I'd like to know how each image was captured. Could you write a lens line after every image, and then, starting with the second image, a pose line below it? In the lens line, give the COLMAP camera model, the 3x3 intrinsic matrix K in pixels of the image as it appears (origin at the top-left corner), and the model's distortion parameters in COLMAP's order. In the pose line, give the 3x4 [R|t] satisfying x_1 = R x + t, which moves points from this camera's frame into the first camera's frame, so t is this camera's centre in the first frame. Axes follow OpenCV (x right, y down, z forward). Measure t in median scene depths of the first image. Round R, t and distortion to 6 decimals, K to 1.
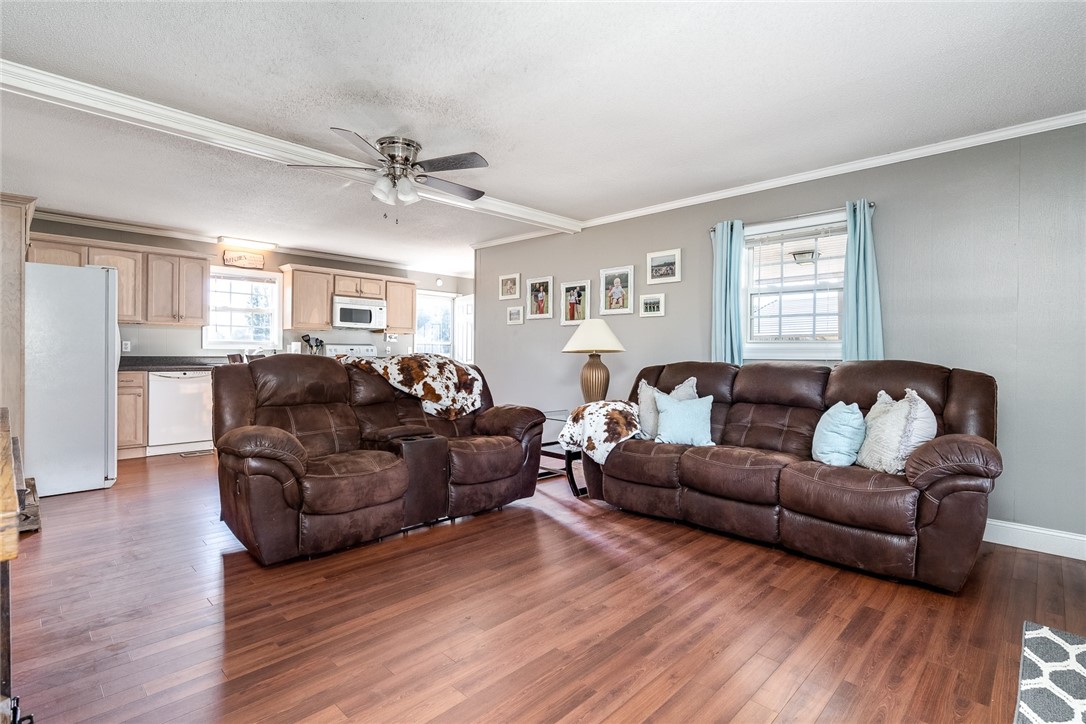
lens RADIAL K [[523.4, 0, 550.3], [0, 523.4, 362.4], [0, 0, 1]] dist [0.001184, 0.000079]
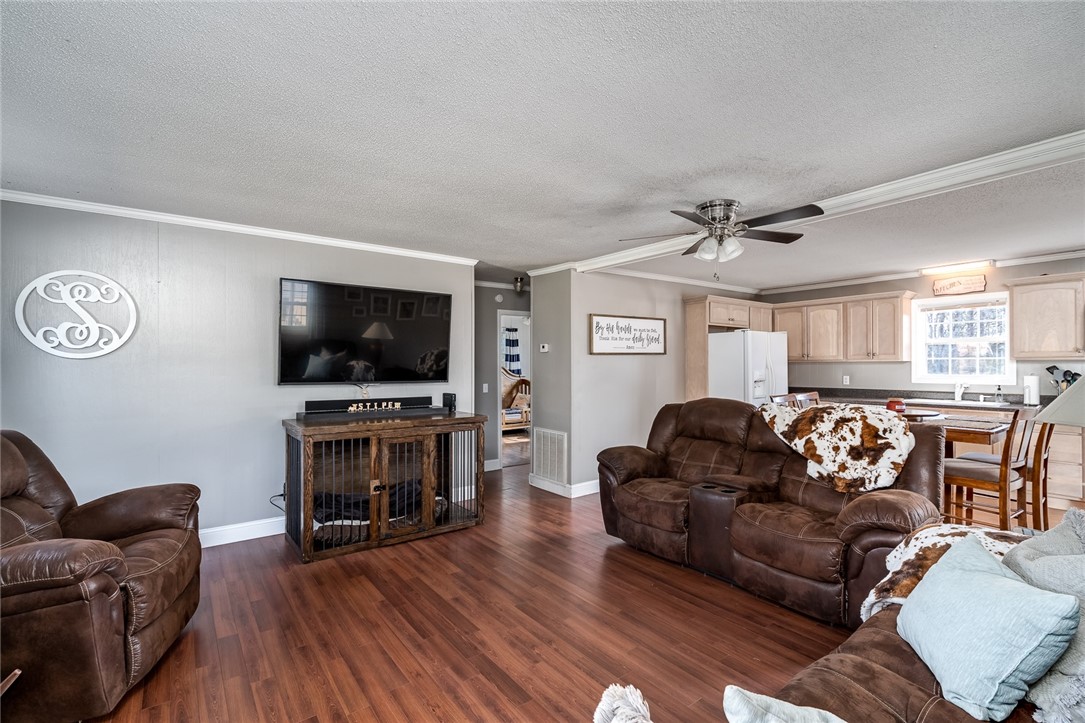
lens RADIAL K [[522.9, 0, 549.9], [0, 522.9, 361.2], [0, 0, 1]] dist [0.001184, 0.000079]
pose [[-0.180949, -0.010289, -0.983439, 0.682989], [-0.008801, 0.999922, -0.008842, -0.077040], [0.983453, 0.007055, -0.181025, 0.727413]]
